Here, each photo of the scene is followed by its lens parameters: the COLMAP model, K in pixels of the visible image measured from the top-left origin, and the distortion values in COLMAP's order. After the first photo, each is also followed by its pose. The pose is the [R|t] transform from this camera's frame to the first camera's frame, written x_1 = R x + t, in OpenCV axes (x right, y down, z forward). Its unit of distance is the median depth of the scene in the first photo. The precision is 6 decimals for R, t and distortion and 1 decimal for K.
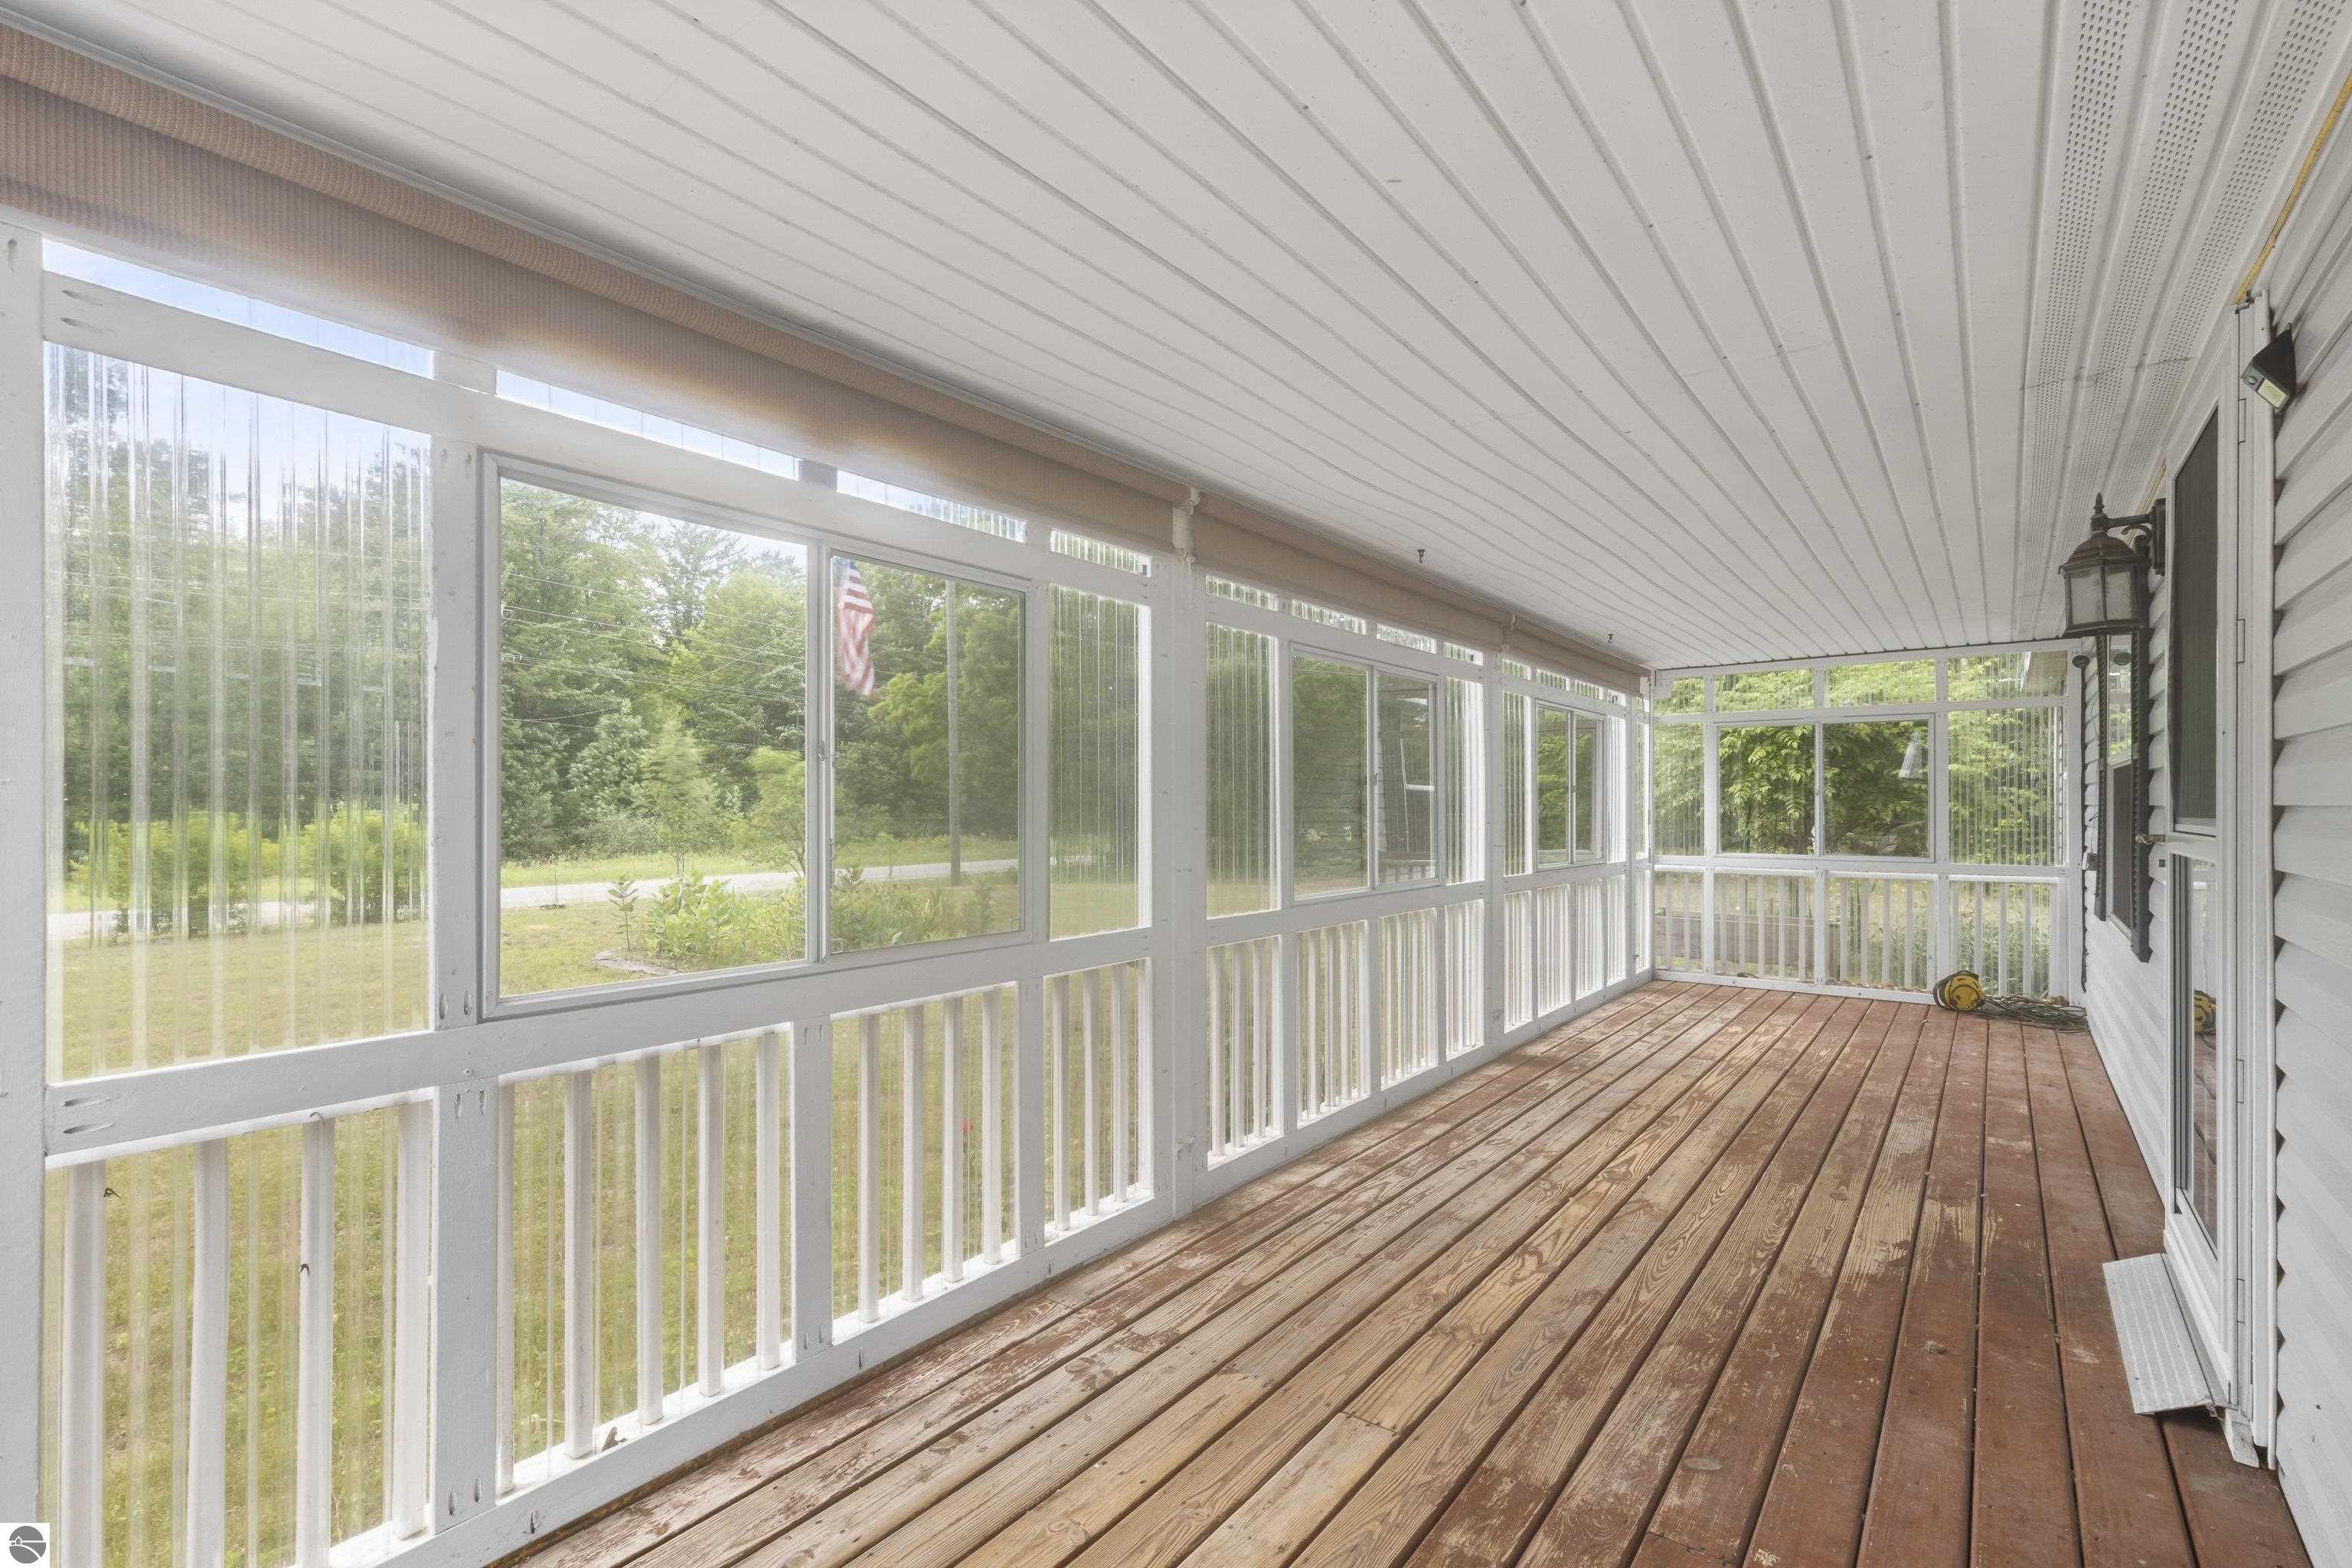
lens RADIAL K [[1054.7, 0, 1166.2], [0, 1054.7, 802.3], [0, 0, 1]] dist [0.001405, 0.000155]
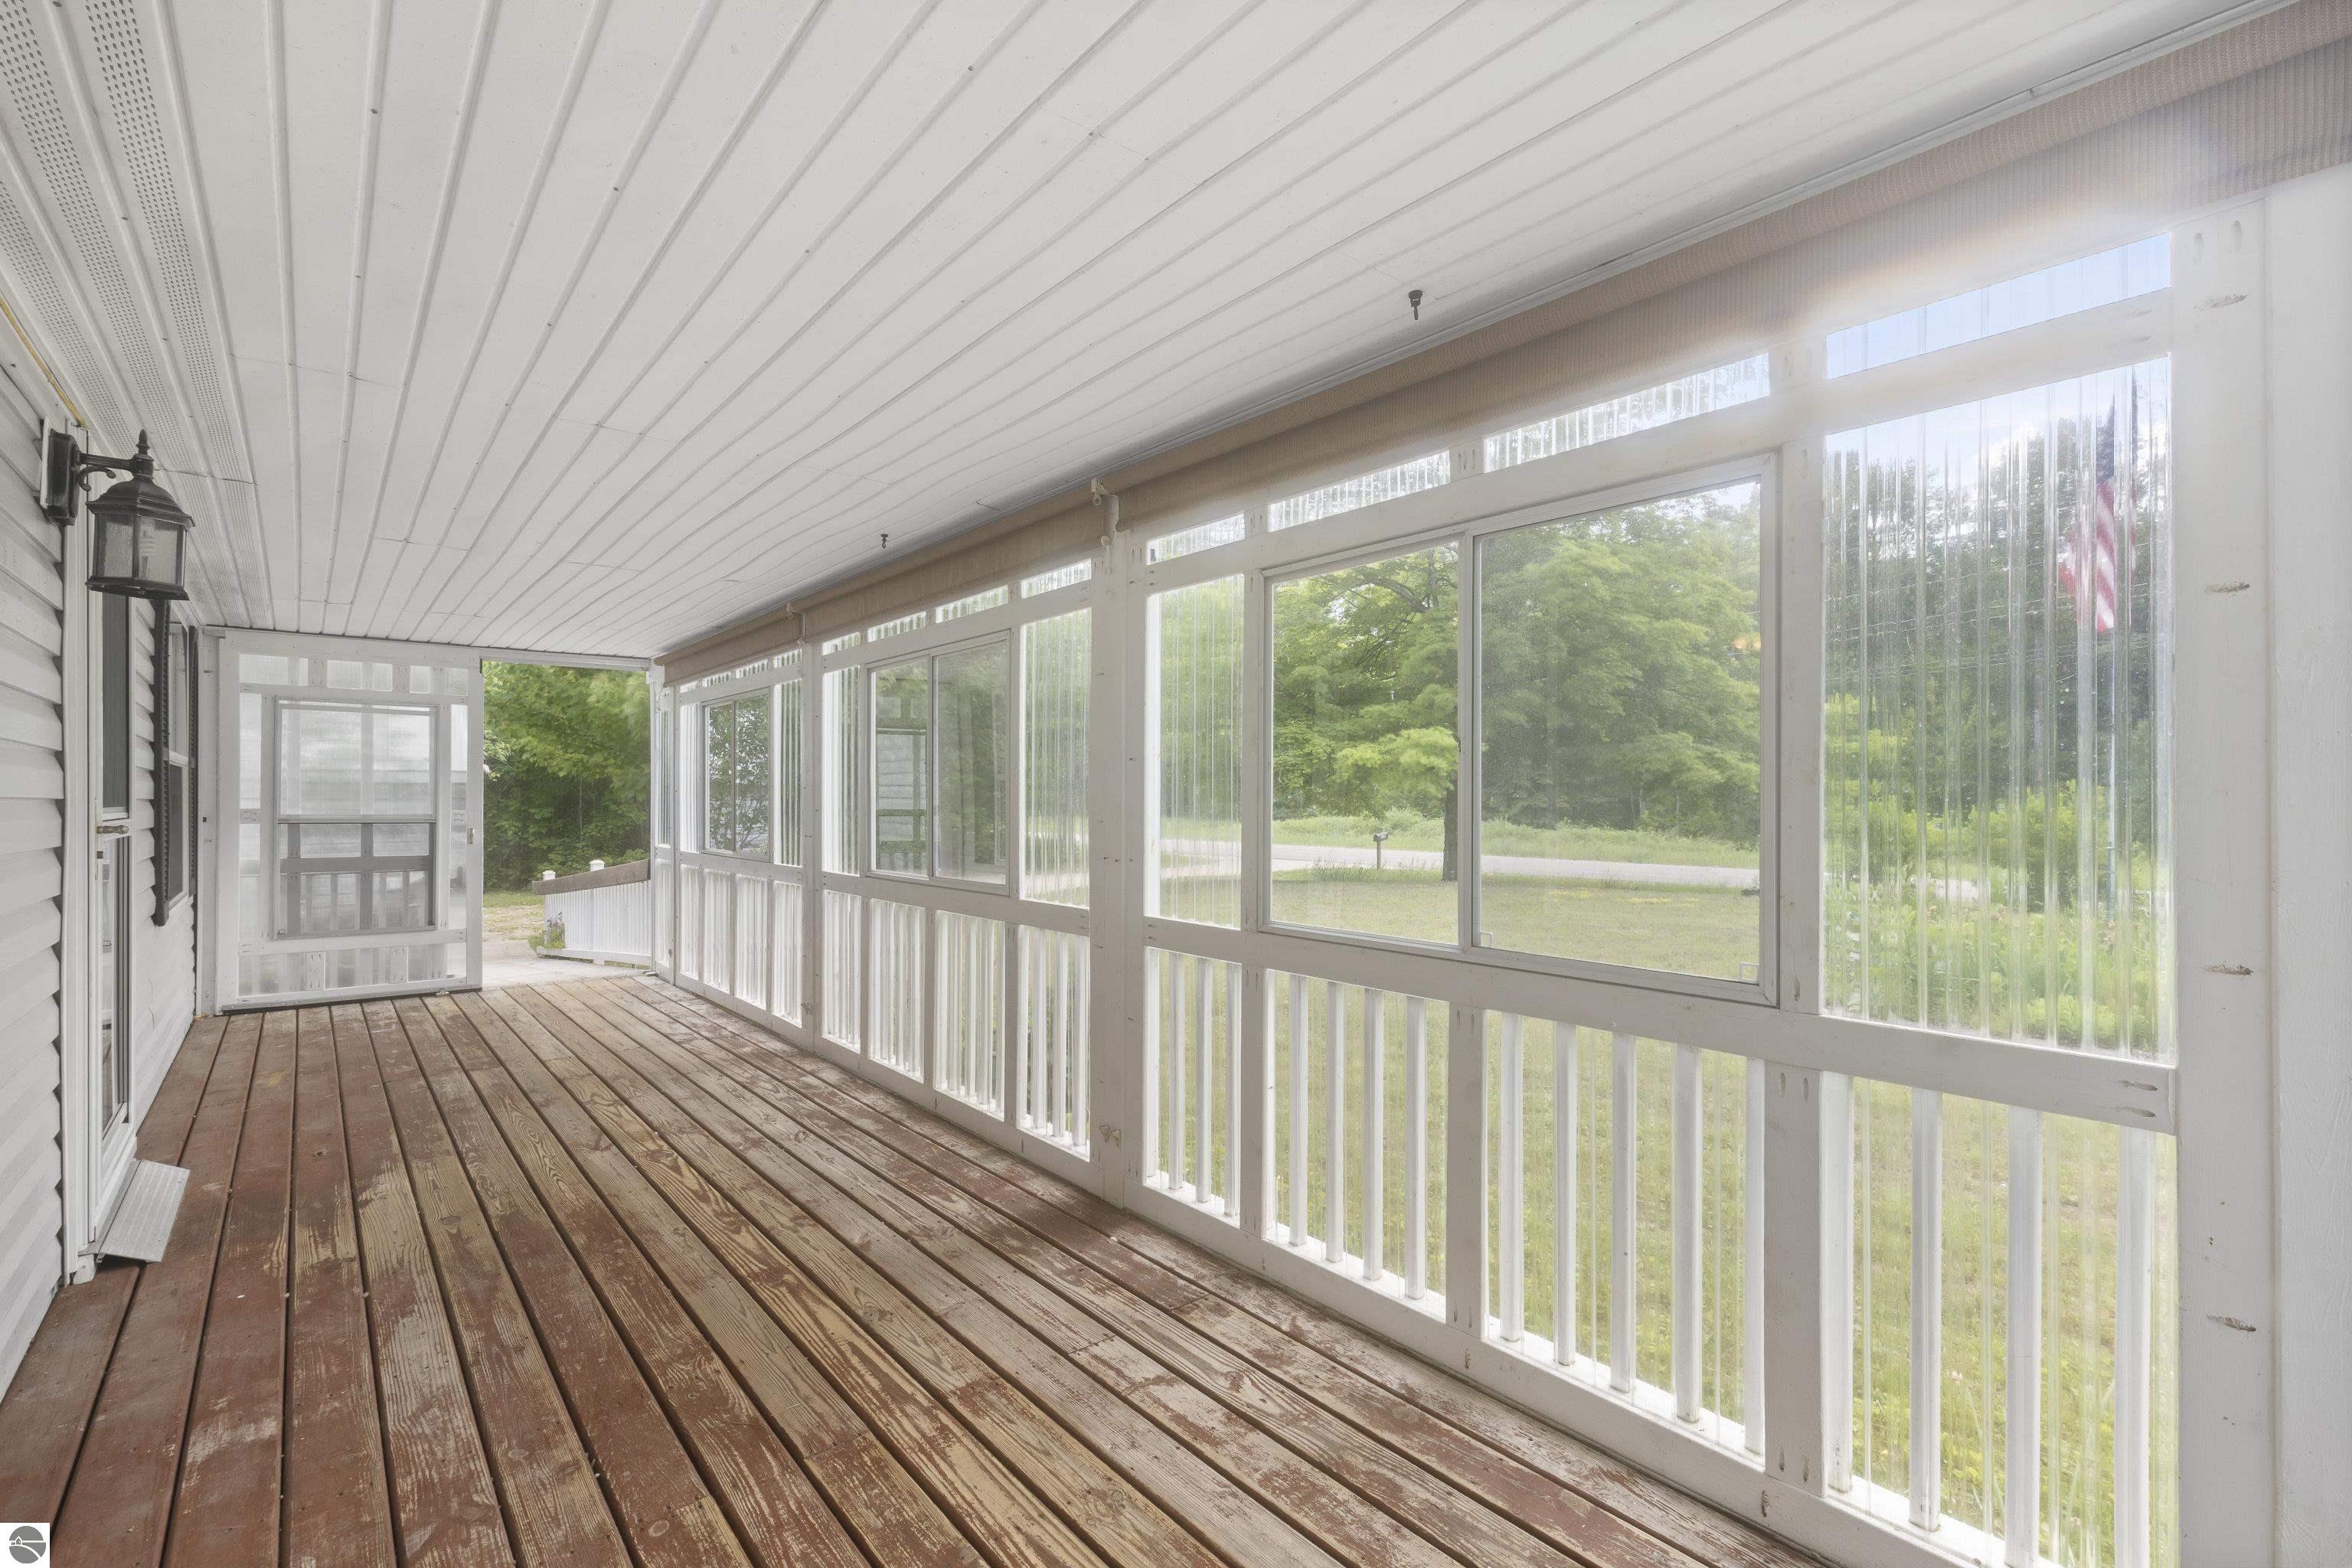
lens RADIAL K [[1054.7, 0, 1166.2], [0, 1054.7, 802.3], [0, 0, 1]] dist [0.001405, 0.000155]
pose [[-0.216499, 0.005237, -0.976269, 1.274199], [0.005402, 0.999977, 0.004166, 0.013174], [0.976268, -0.004372, -0.216522, 1.651319]]
